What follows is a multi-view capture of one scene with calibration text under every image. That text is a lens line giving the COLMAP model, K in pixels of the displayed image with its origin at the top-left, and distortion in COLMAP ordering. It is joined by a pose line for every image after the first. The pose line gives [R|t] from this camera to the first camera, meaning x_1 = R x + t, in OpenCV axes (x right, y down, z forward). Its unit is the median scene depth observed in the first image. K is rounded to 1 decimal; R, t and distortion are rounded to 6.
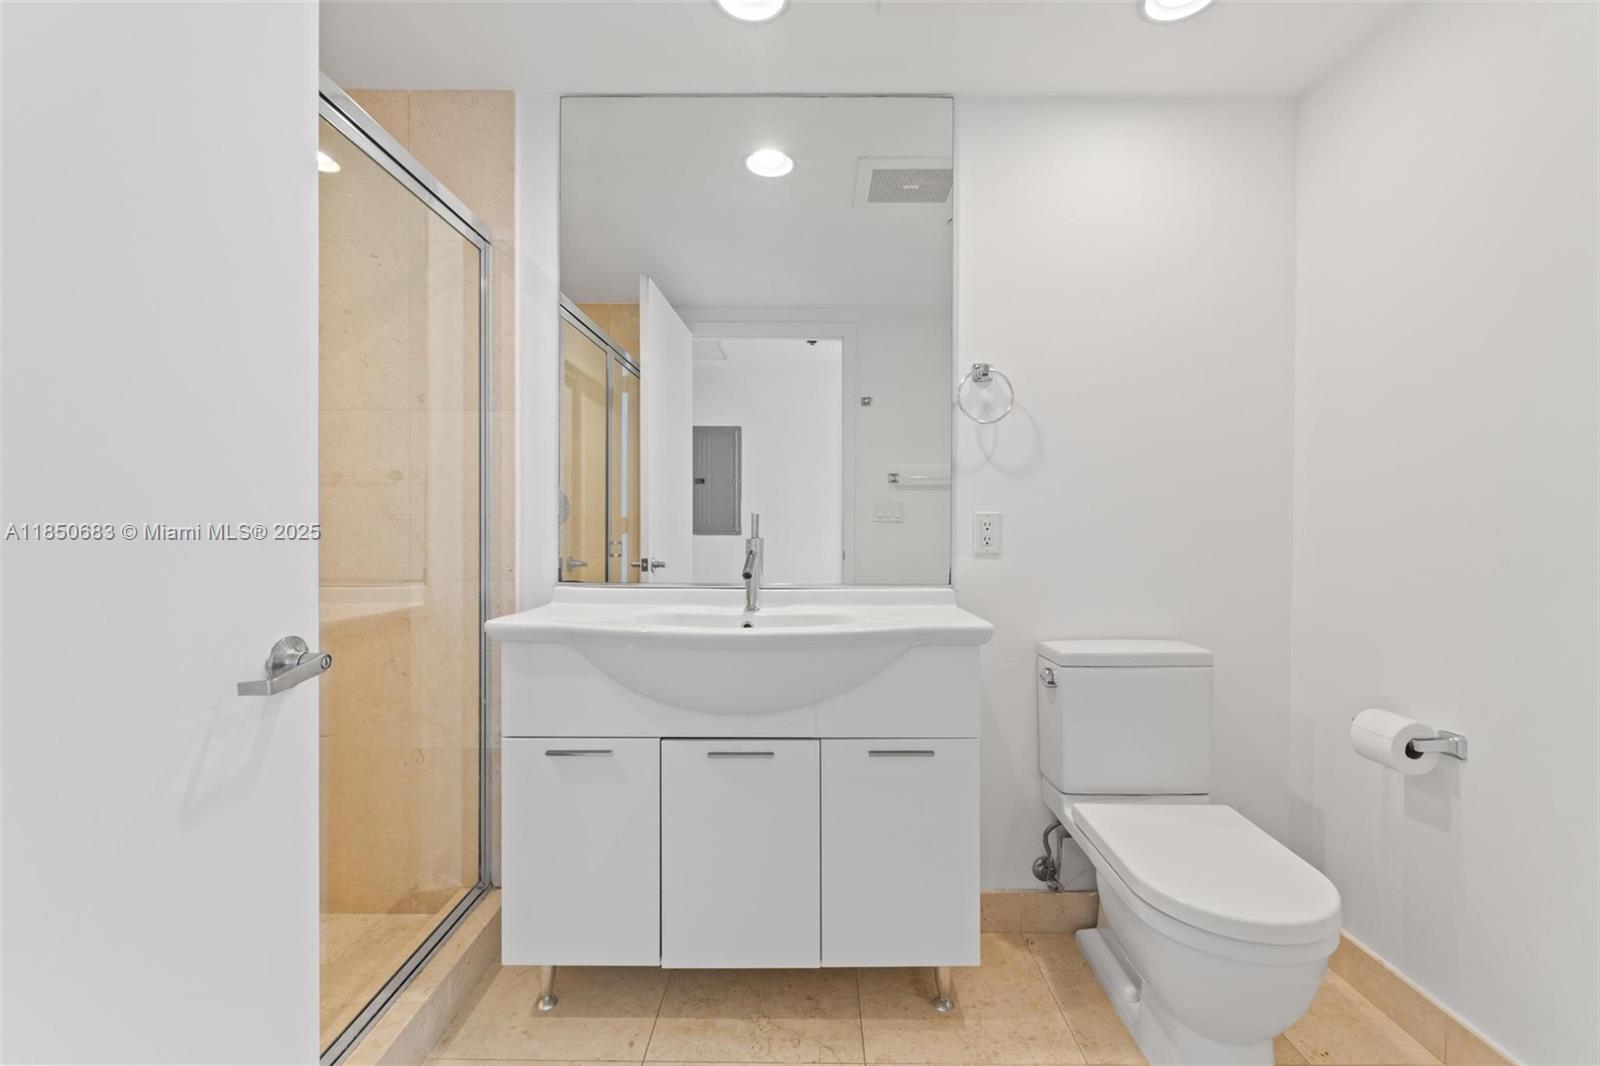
lens RADIAL K [[666.8, 0, 801.9], [0, 666.8, 529.2], [0, 0, 1]] dist [0.001260, 0.000004]
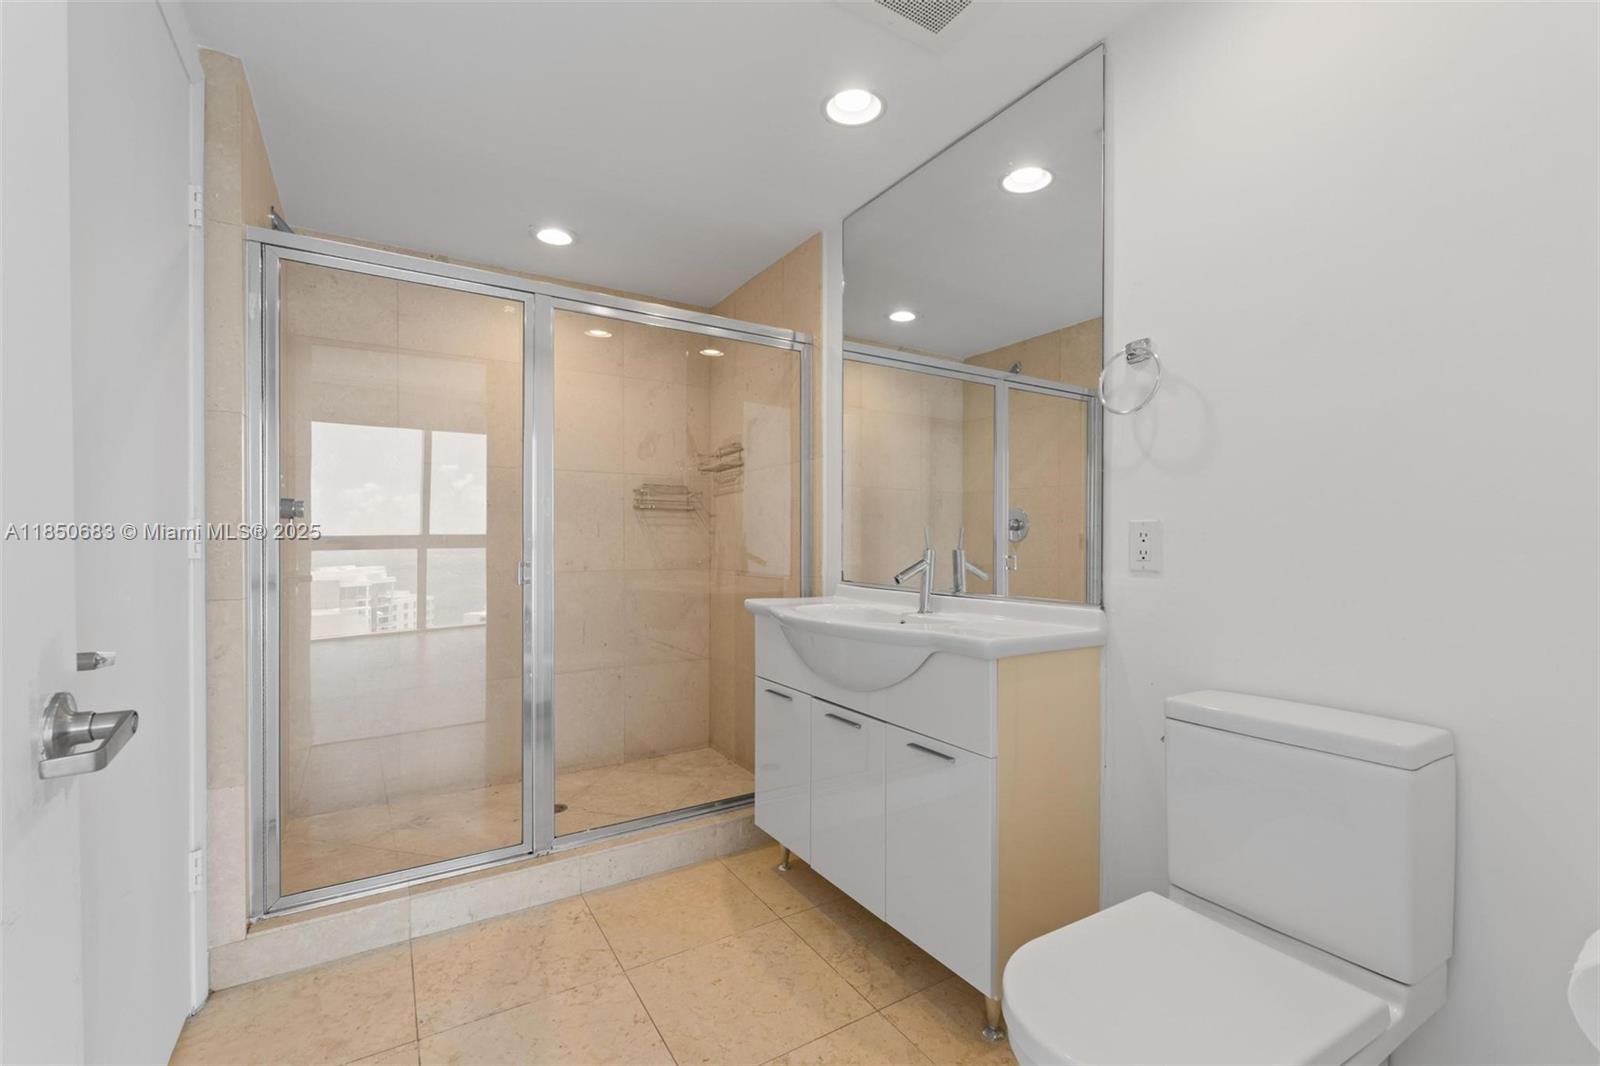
lens RADIAL K [[681.8, 0, 809.2], [0, 681.8, 542.6], [0, 0, 1]] dist [-0.003728, -0.000198]
pose [[0.537413, -0.000358, -0.843319, 0.771474], [-0.007113, 0.999962, -0.004957, 0.009457], [0.843289, 0.008662, 0.537390, 0.209142]]
